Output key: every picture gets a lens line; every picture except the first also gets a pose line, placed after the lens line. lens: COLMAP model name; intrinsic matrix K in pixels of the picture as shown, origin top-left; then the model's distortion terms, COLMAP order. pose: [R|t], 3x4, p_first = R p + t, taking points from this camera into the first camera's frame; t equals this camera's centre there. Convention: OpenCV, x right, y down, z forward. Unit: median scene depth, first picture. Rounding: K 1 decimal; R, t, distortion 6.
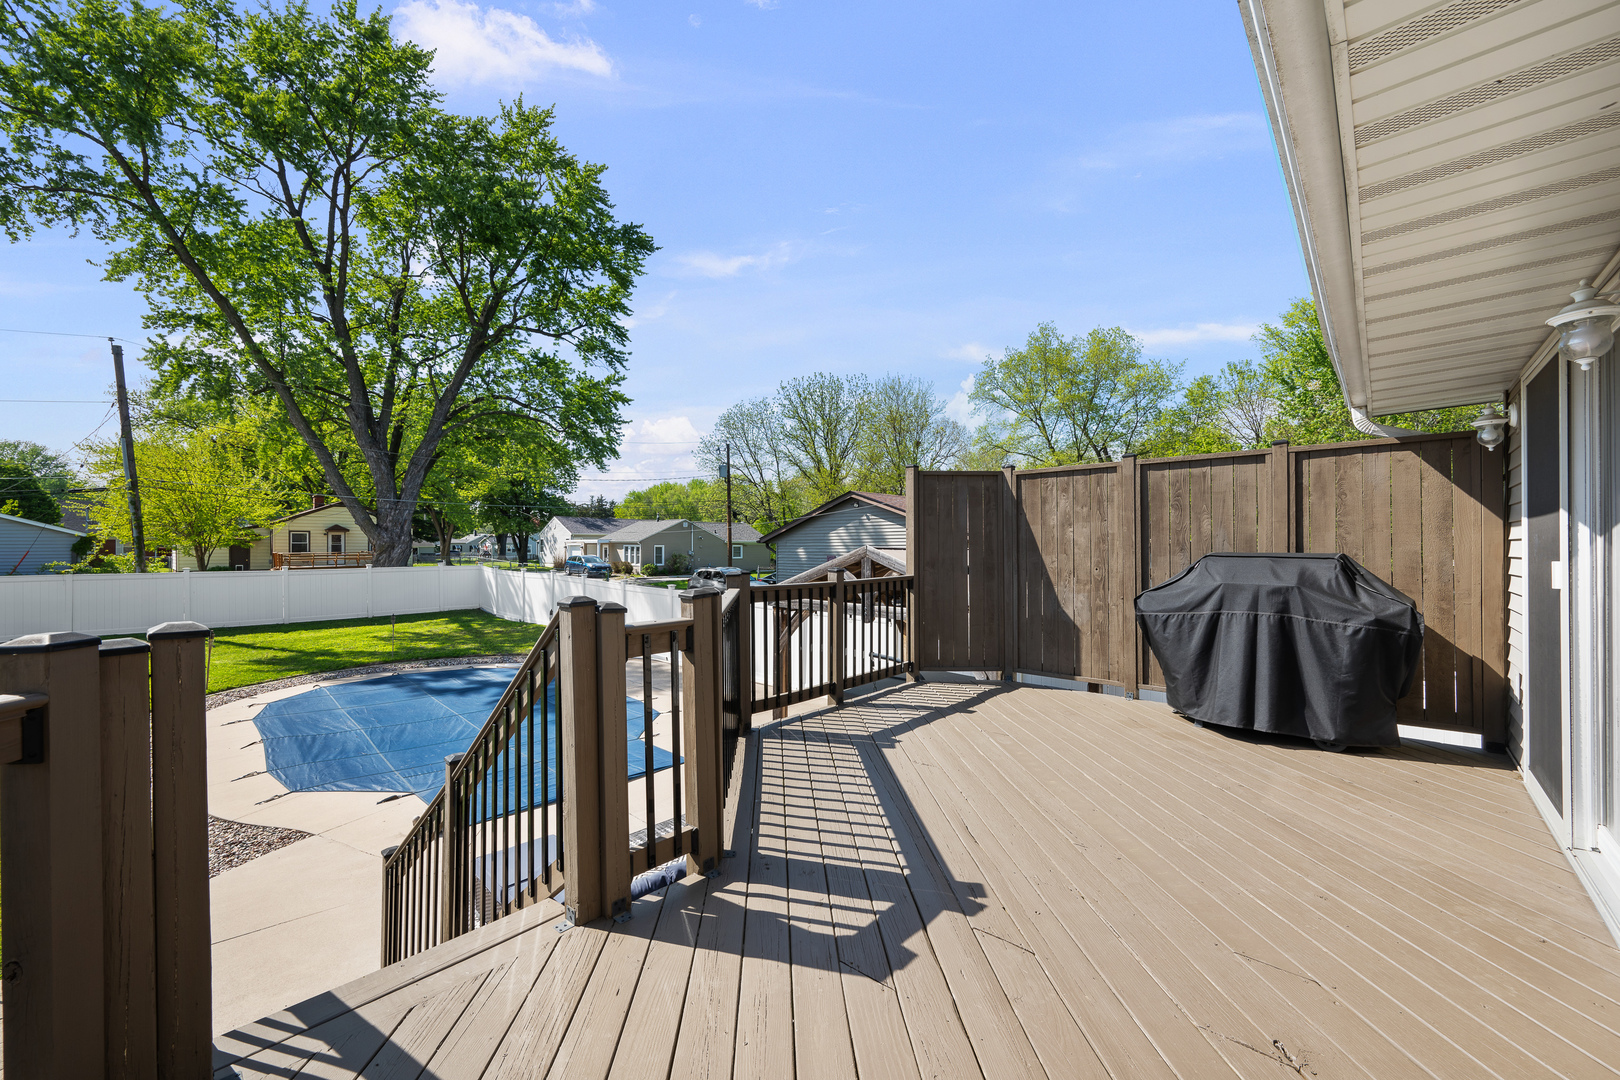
lens RADIAL K [[633.9, 0, 811.9], [0, 633.9, 558.5], [0, 0, 1]] dist [-0.000499, -0.000352]
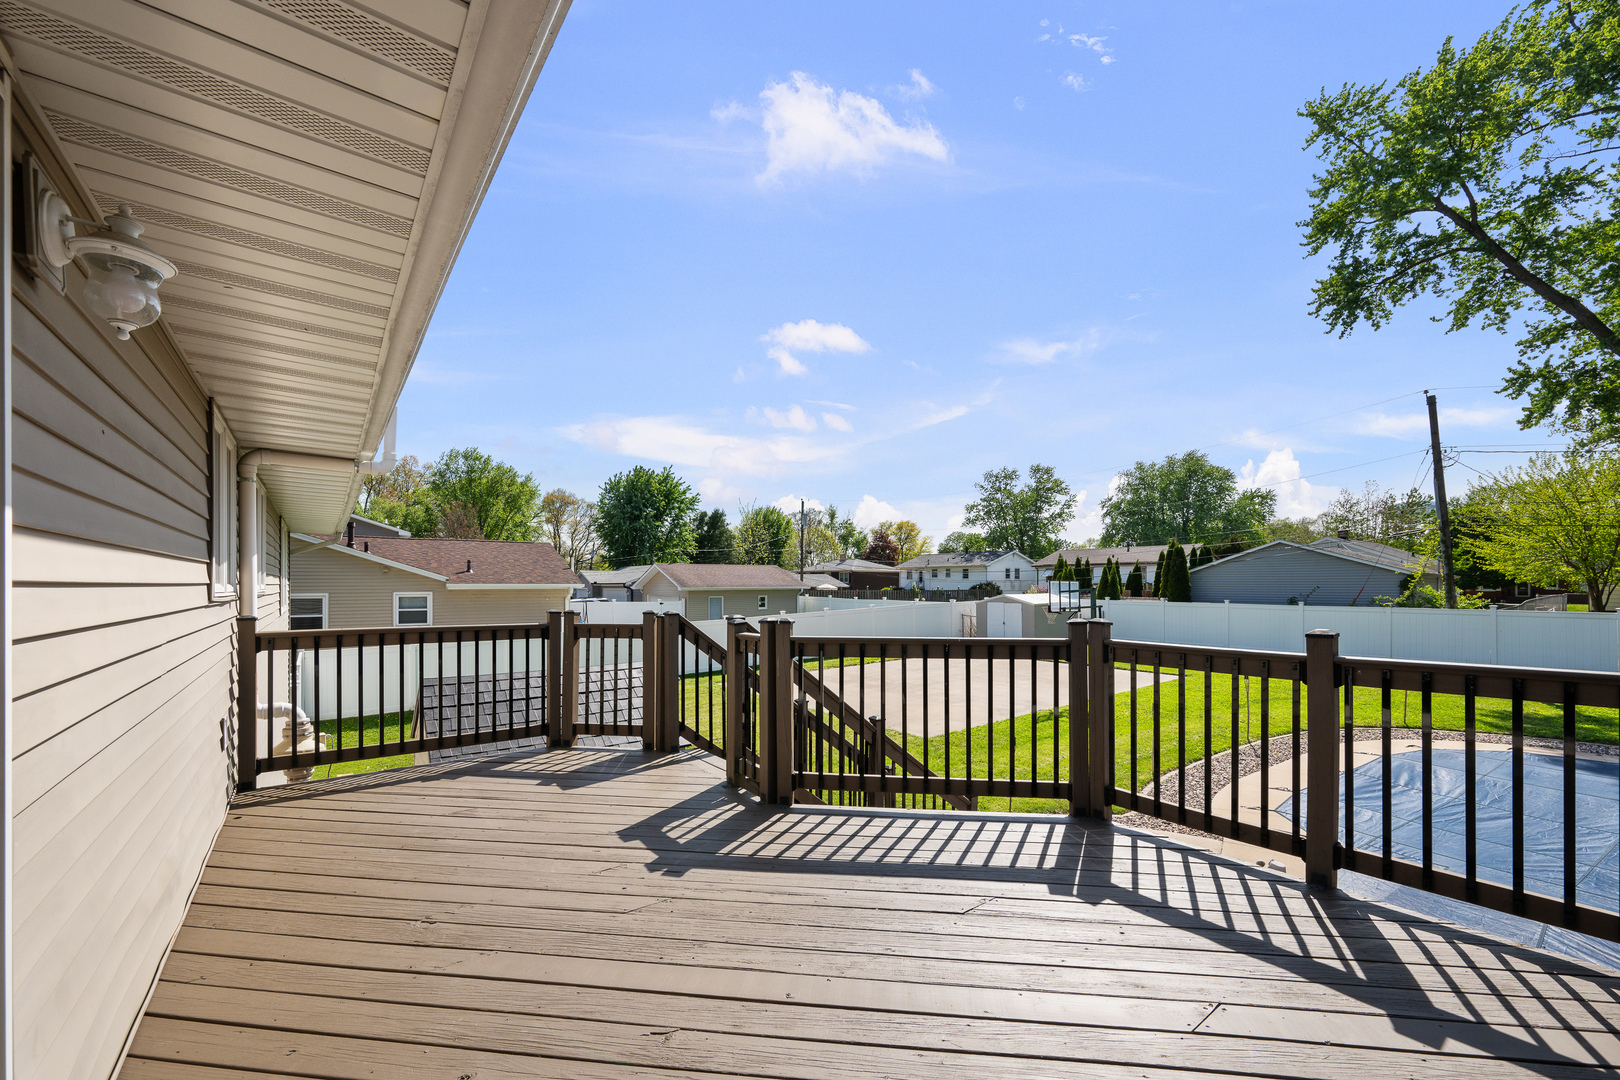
lens RADIAL K [[628.2, 0, 790.6], [0, 628.2, 581.3], [0, 0, 1]] dist [-0.001355, -0.000318]
pose [[-0.179193, 0.000165, -0.983814, 0.123976], [-0.019826, 0.999796, 0.003778, -0.003795], [0.983614, 0.020182, -0.179153, 0.126000]]
